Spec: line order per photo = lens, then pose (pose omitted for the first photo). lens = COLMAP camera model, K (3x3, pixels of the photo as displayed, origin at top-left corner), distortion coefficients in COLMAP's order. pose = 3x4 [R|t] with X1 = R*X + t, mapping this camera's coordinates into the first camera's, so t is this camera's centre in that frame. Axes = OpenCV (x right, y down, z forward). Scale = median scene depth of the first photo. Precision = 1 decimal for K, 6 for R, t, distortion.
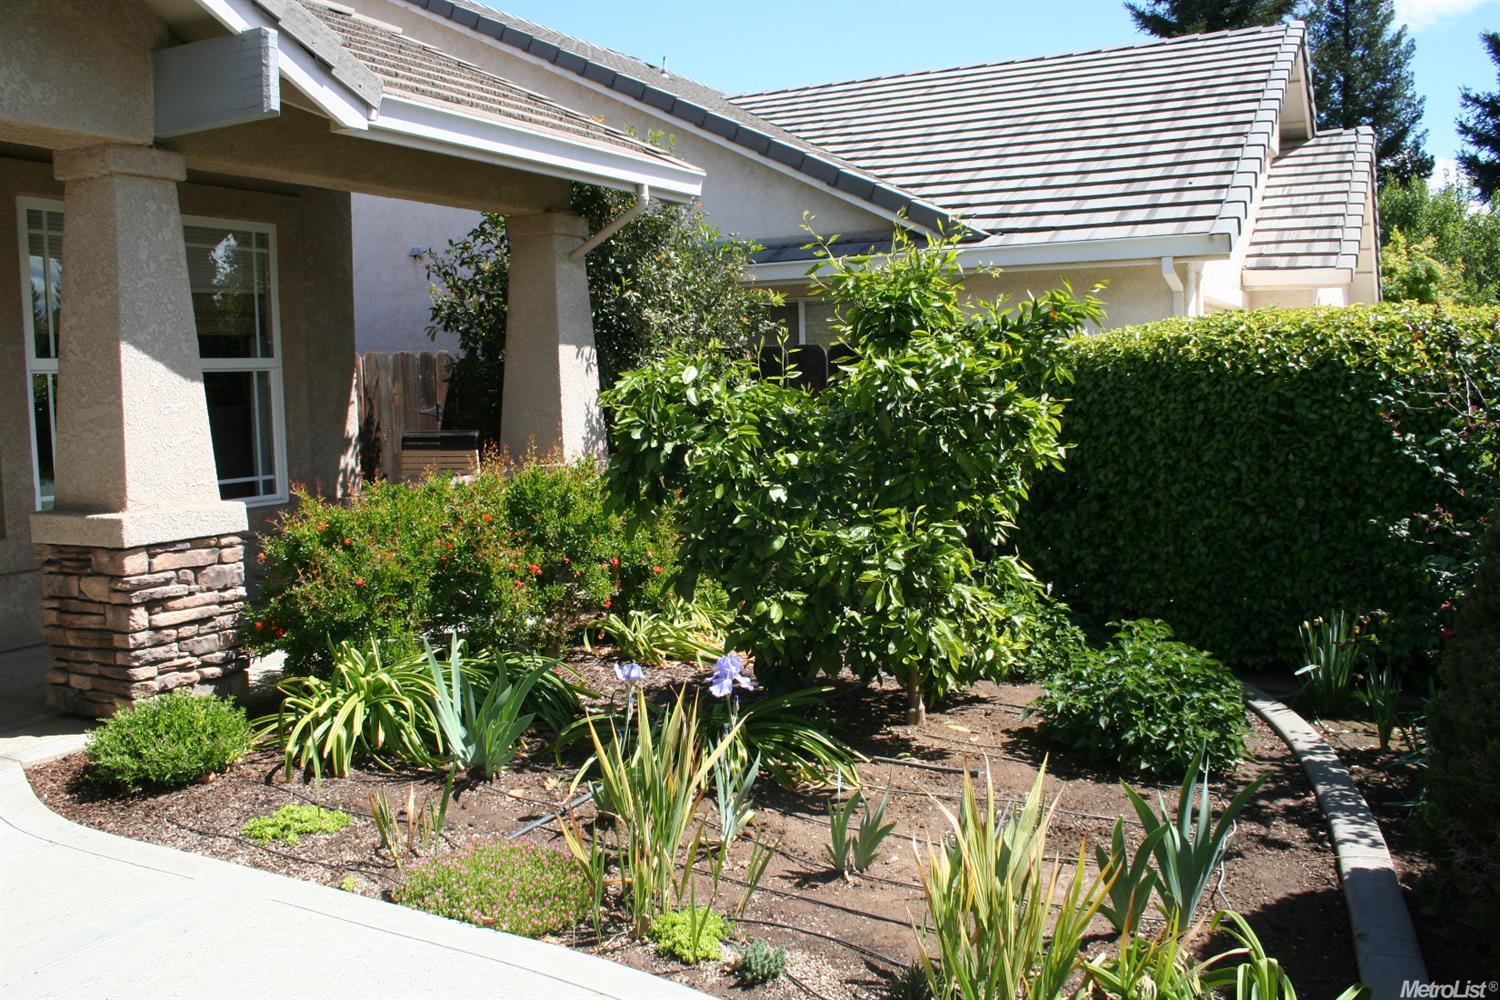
lens RADIAL K [[1368.0, 0, 750.0], [0, 1368.0, 500.0], [0, 0, 1]] dist [-0.063848, 0.009437]
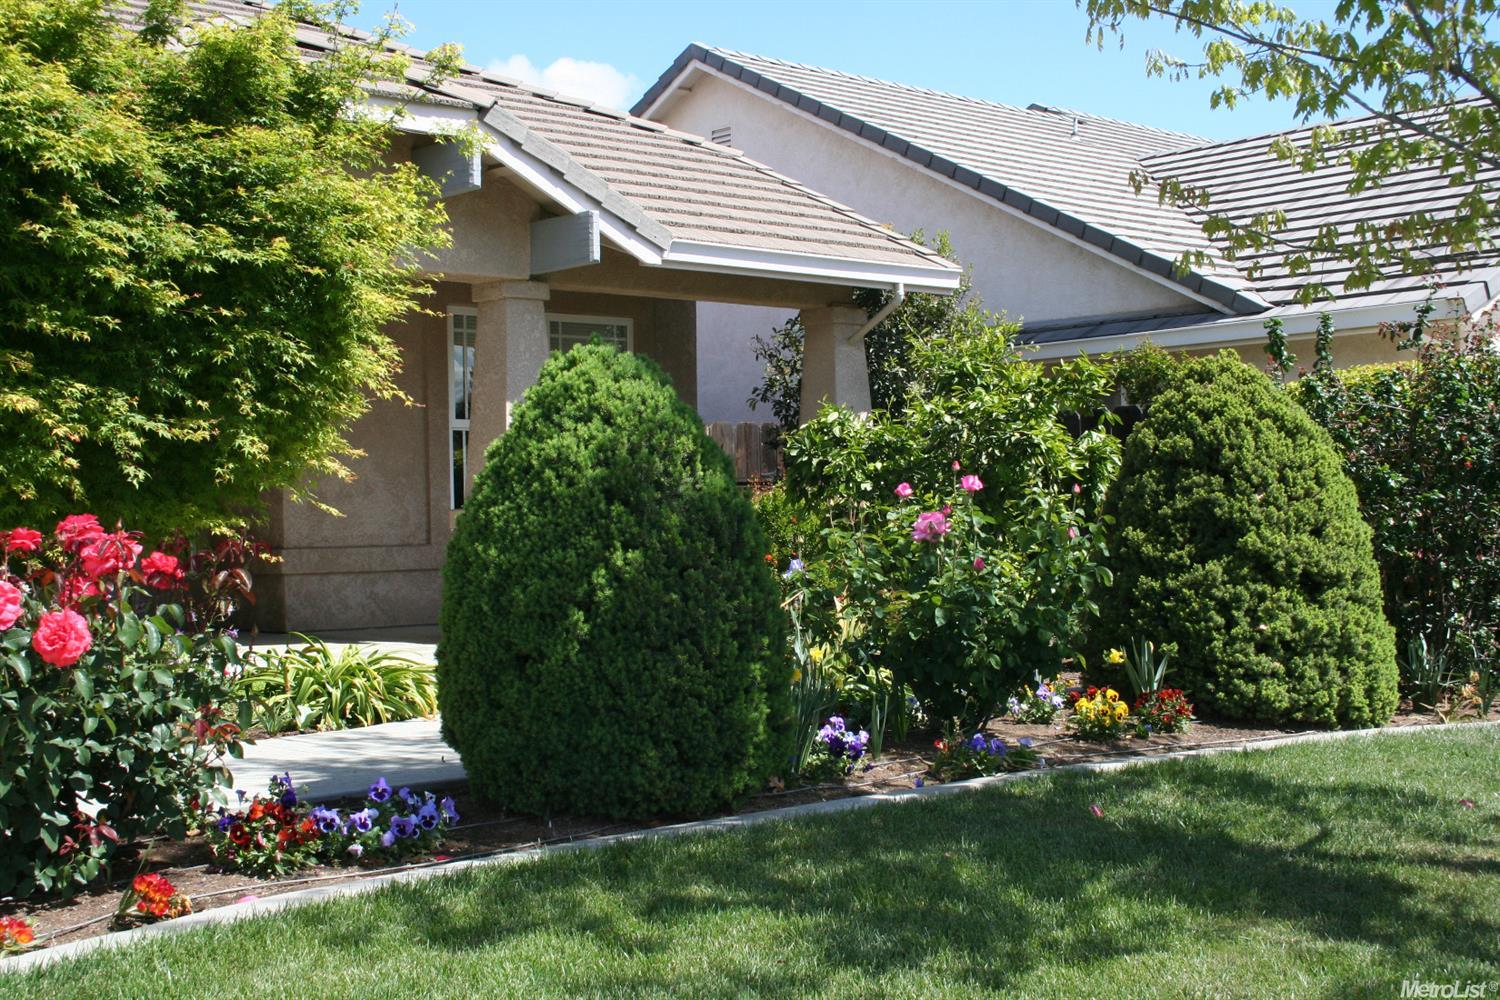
lens RADIAL K [[1954.9, 0, 750.0], [0, 1954.9, 500.0], [0, 0, 1]] dist [0.173238, 0.000708]
pose [[0.945611, 0.004746, -0.325264, 0.423822], [-0.033364, 0.996035, -0.082464, 0.136832], [0.323583, 0.088831, 0.942021, -0.819033]]
